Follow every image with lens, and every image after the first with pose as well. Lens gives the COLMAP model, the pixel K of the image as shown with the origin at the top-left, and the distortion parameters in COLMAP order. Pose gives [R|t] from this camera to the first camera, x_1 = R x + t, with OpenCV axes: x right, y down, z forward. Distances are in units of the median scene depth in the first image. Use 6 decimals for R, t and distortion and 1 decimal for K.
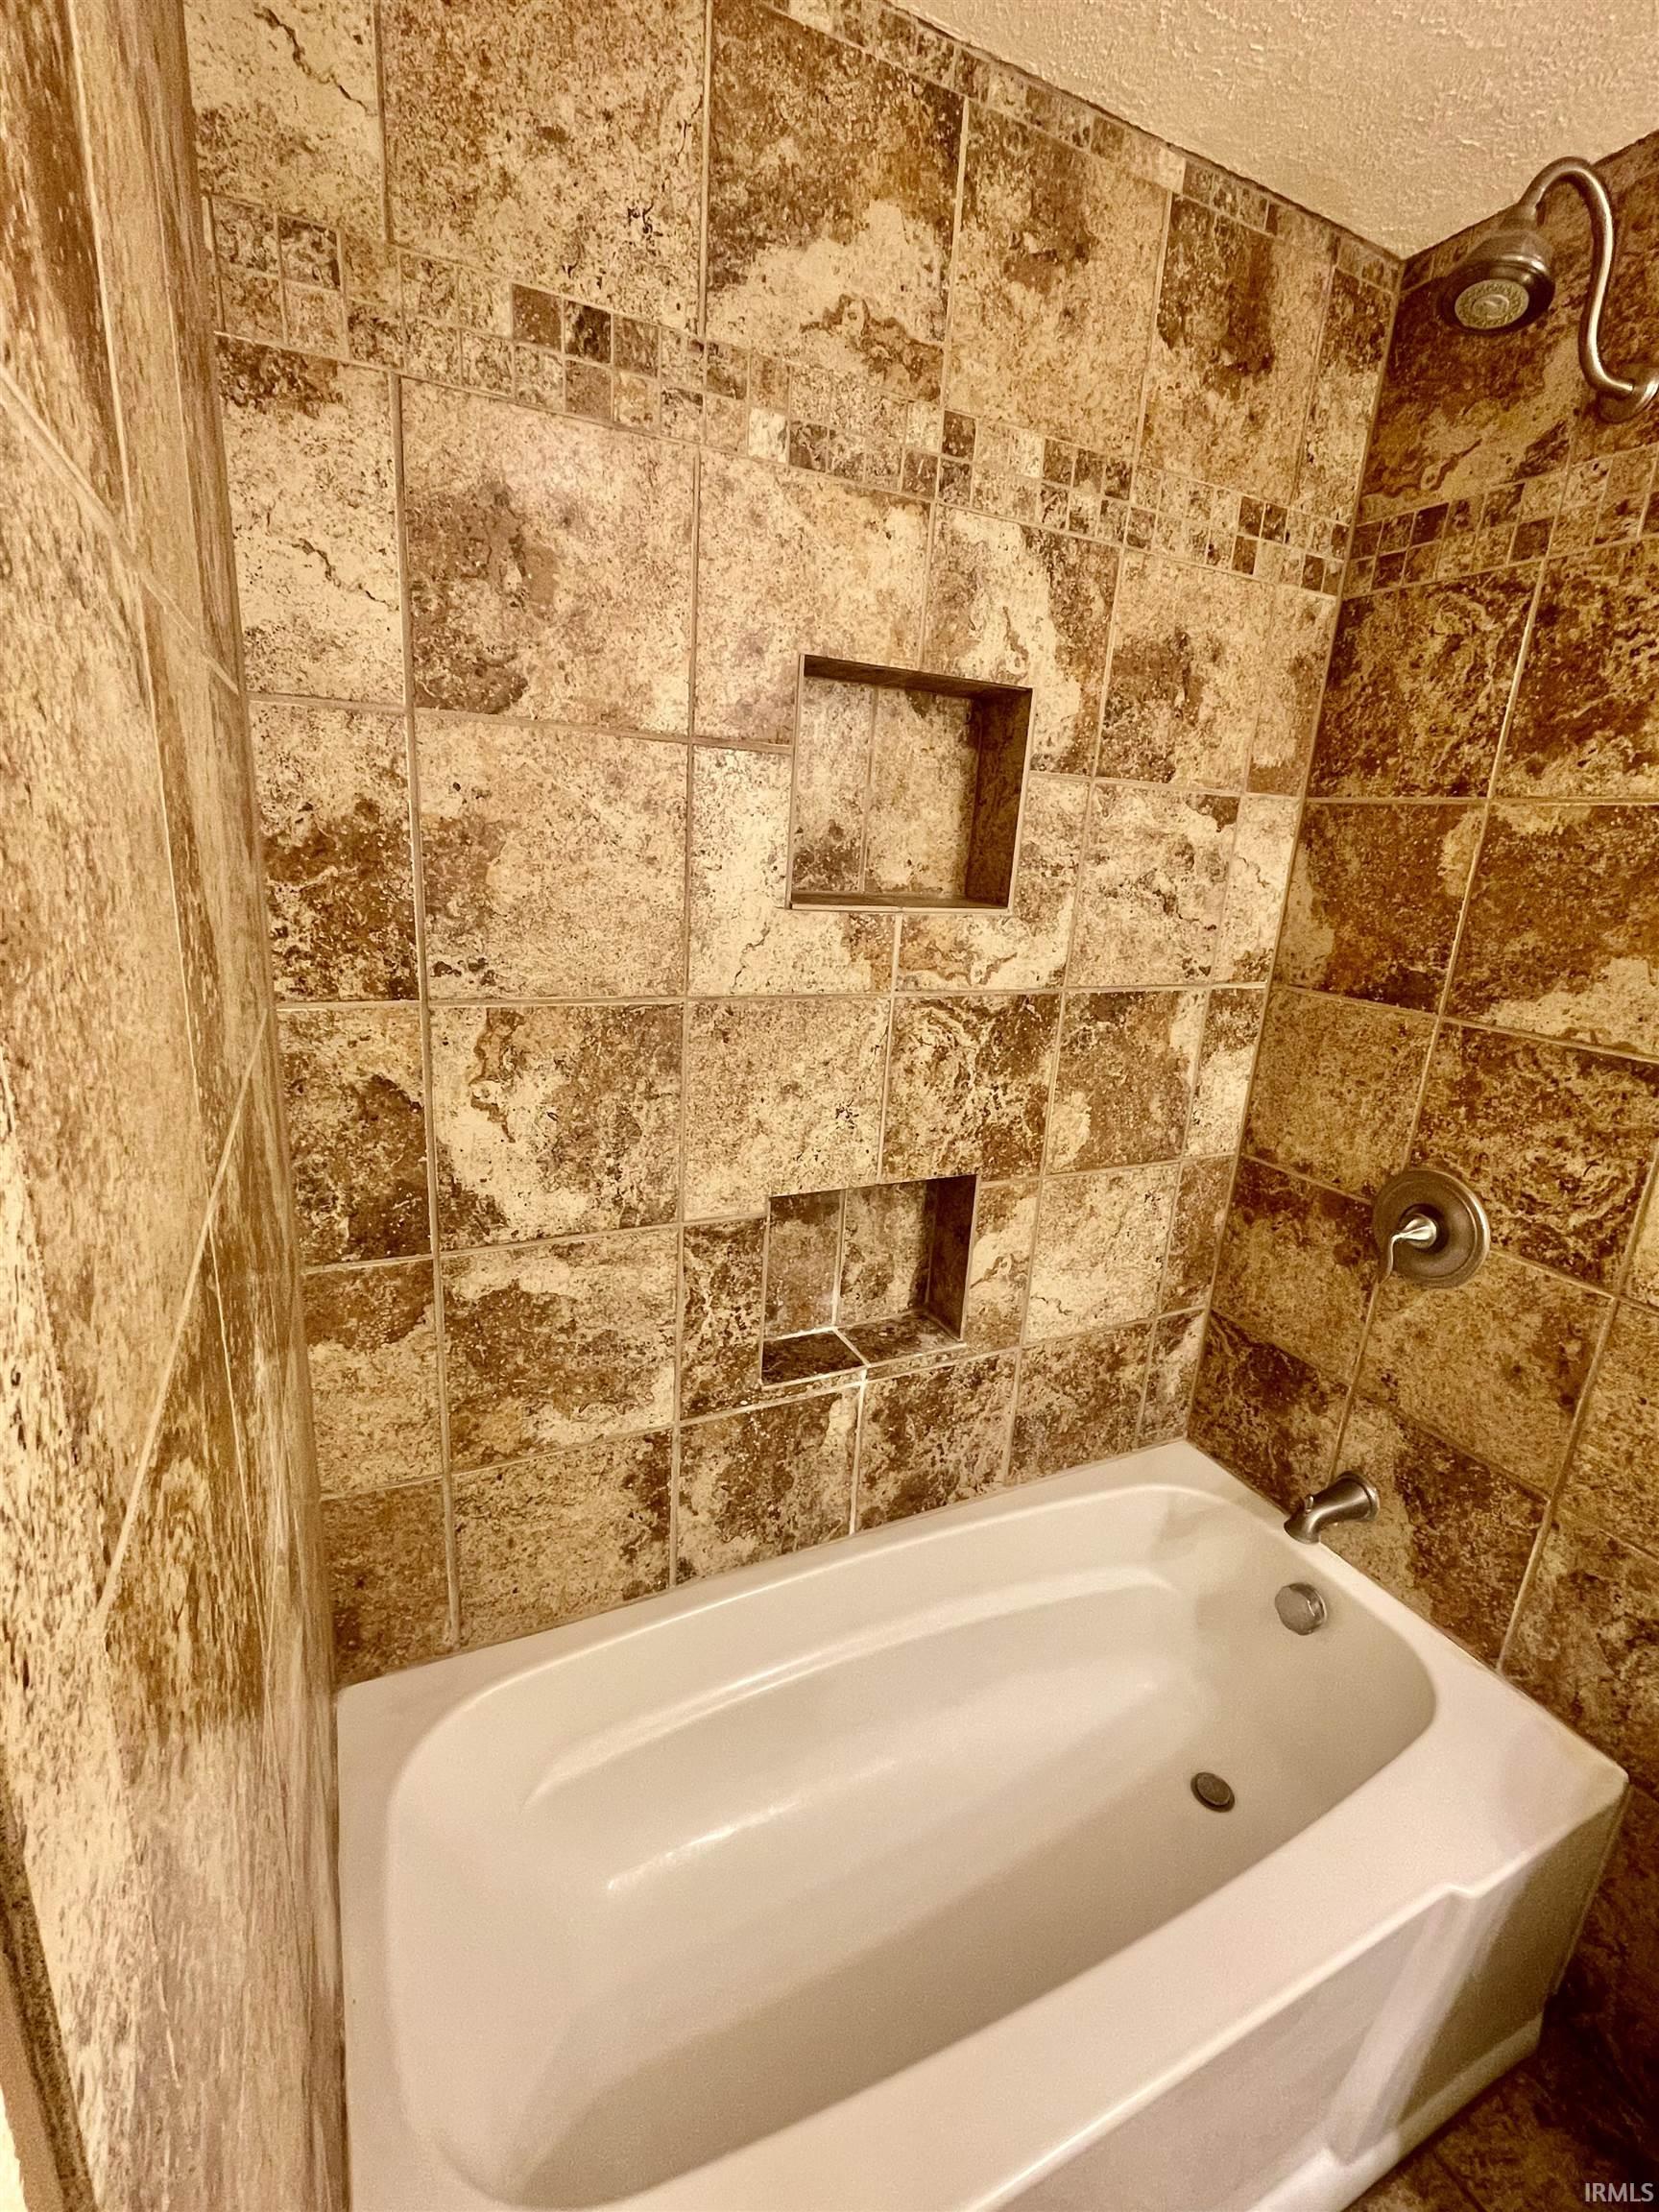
lens RADIAL K [[968.8, 0, 823.2], [0, 968.8, 1101.0], [0, 0, 1]] dist [-0.001146, 0.001193]
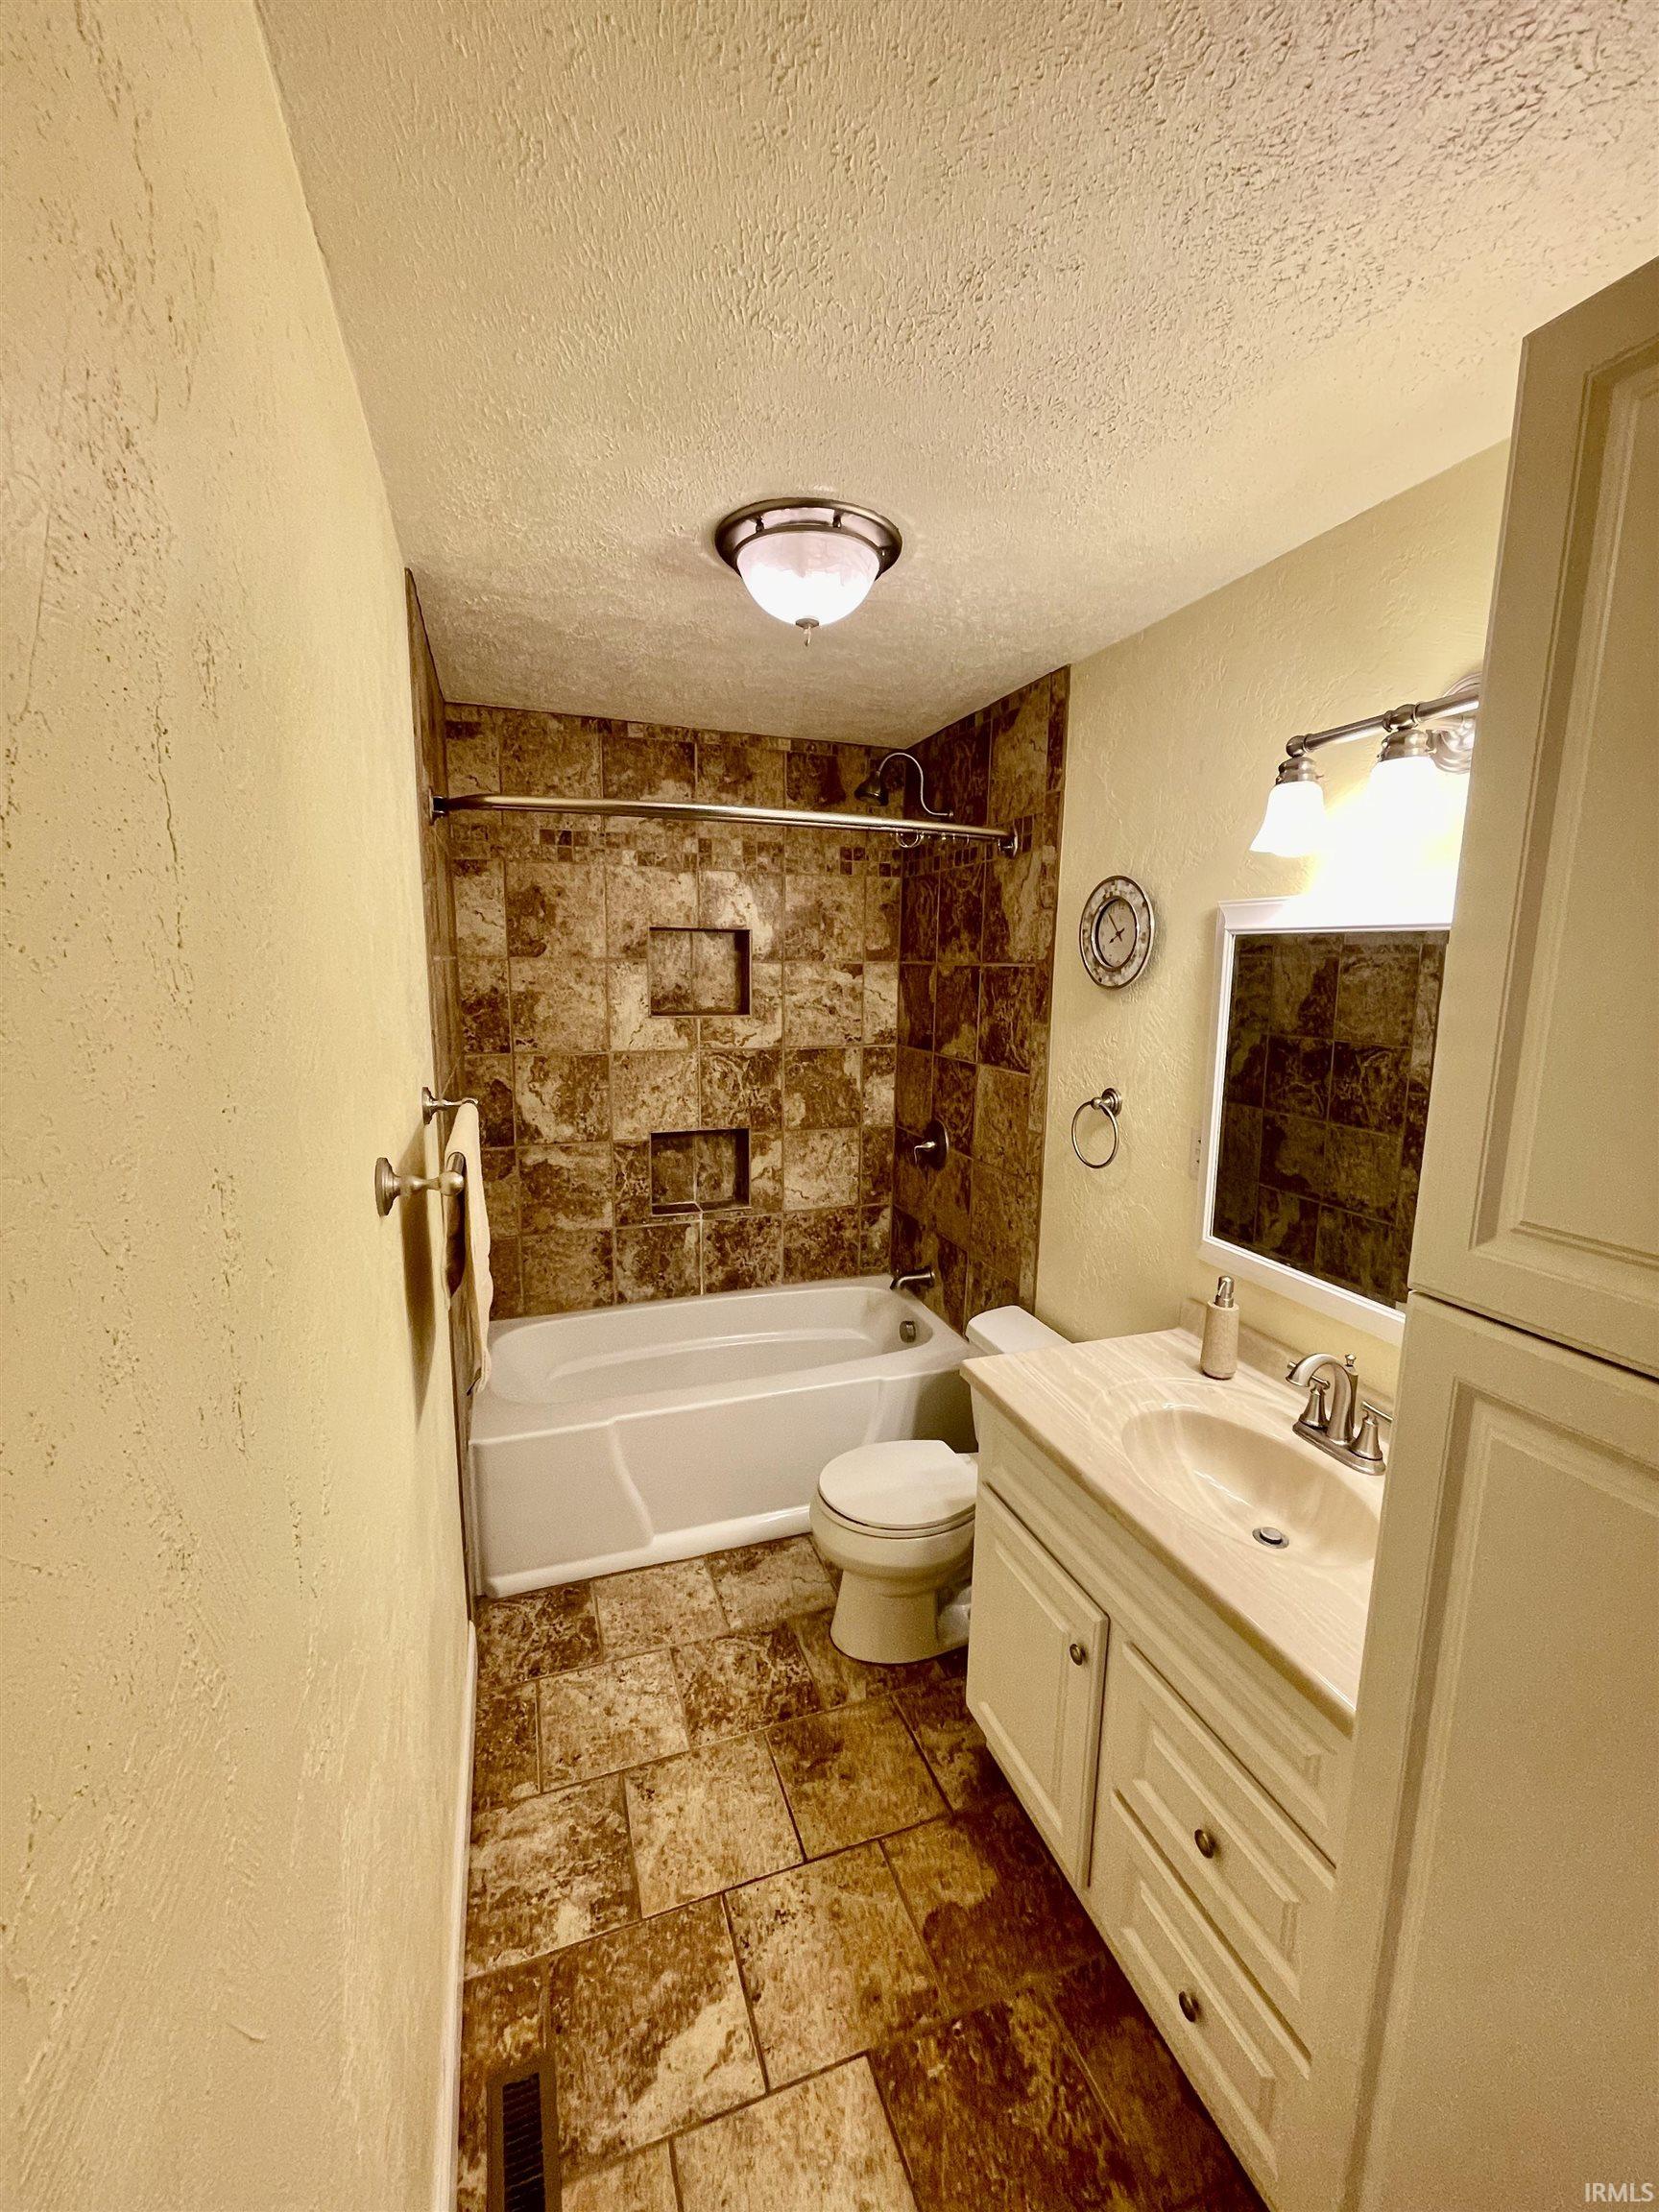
lens RADIAL K [[895.5, 0, 837.5], [0, 895.5, 1107.0], [0, 0, 1]] dist [0.019087, 0.000590]
pose [[0.992576, -0.028160, -0.118321, 0.722084], [0.014910, 0.993663, -0.111409, 0.308415], [0.120708, 0.108818, 0.986706, -1.262760]]
